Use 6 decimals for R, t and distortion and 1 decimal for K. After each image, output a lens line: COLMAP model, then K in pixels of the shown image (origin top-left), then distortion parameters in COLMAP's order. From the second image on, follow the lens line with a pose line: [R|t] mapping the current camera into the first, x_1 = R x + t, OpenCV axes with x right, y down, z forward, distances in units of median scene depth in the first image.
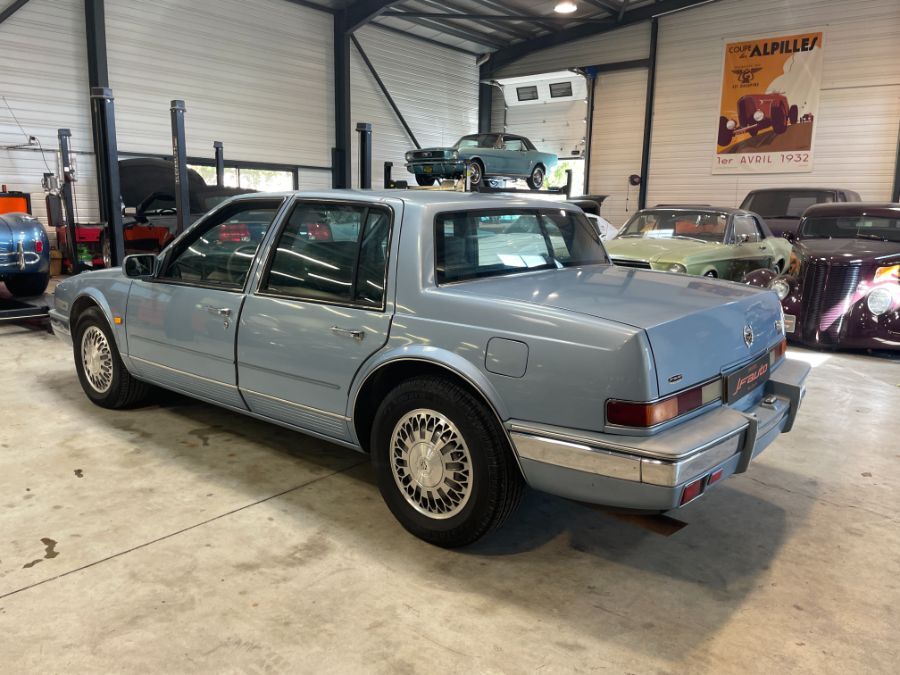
lens RADIAL K [[693.2, 0, 450.7], [0, 693.2, 335.4], [0, 0, 1]] dist [0.088694, -0.118628]
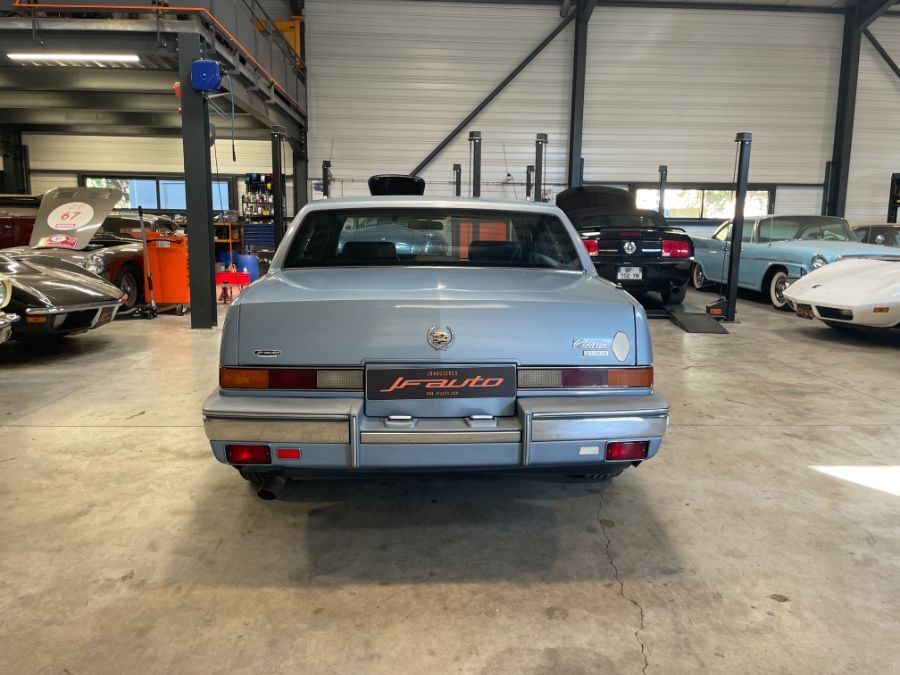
lens RADIAL K [[693.2, 0, 453.6], [0, 693.2, 335.2], [0, 0, 1]] dist [0.088694, -0.118628]
pose [[0.665310, 0.108369, -0.738660, 0.750309], [-0.138066, 0.990202, 0.020917, -0.016198], [0.733690, 0.088068, 0.673753, 0.273105]]
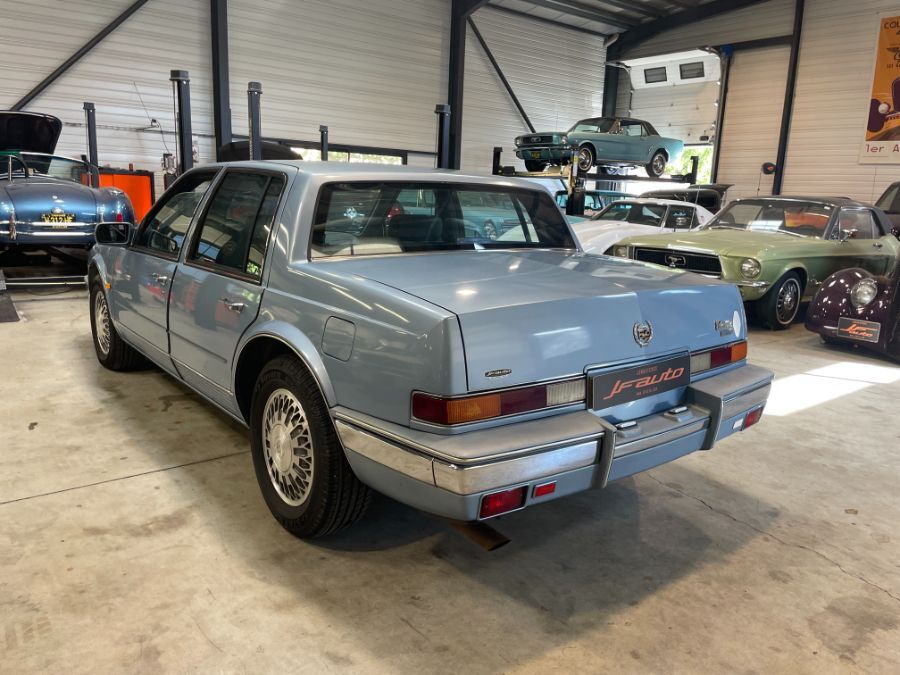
lens RADIAL K [[693.2, 0, 451.7], [0, 693.2, 333.3], [0, 0, 1]] dist [0.088694, -0.118628]
pose [[0.977399, 0.062077, -0.202084, 0.249545], [-0.059603, 0.998054, 0.018312, -0.000754], [0.202827, -0.005853, 0.979197, 0.076461]]
